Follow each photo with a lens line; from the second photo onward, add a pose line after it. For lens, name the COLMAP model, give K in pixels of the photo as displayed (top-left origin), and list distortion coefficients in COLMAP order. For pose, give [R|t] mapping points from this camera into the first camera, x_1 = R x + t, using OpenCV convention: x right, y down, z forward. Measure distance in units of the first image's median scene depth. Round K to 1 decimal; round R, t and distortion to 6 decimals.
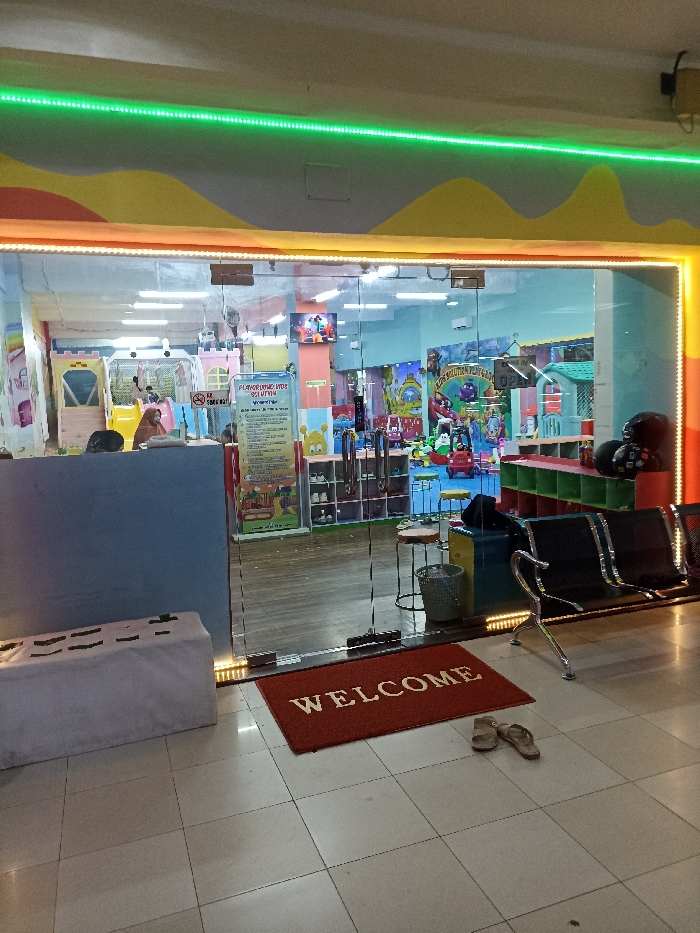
lens RADIAL K [[686.1, 0, 354.0], [0, 686.1, 472.1], [0, 0, 1]] dist [0.007155, 0.006604]
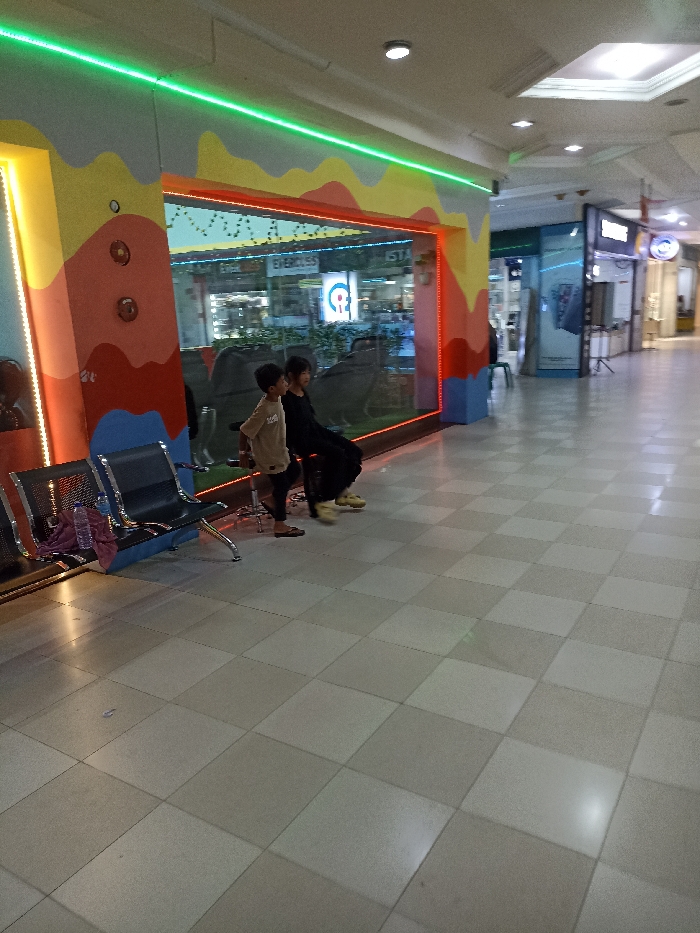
lens RADIAL K [[686.1, 0, 354.0], [0, 686.1, 472.1], [0, 0, 1]] dist [0.007155, 0.006604]
pose [[0.804341, -0.128740, 0.580053, 0.282077], [0.070725, 0.990048, 0.121663, -0.021274], [-0.589944, -0.056834, 0.805442, 0.099889]]
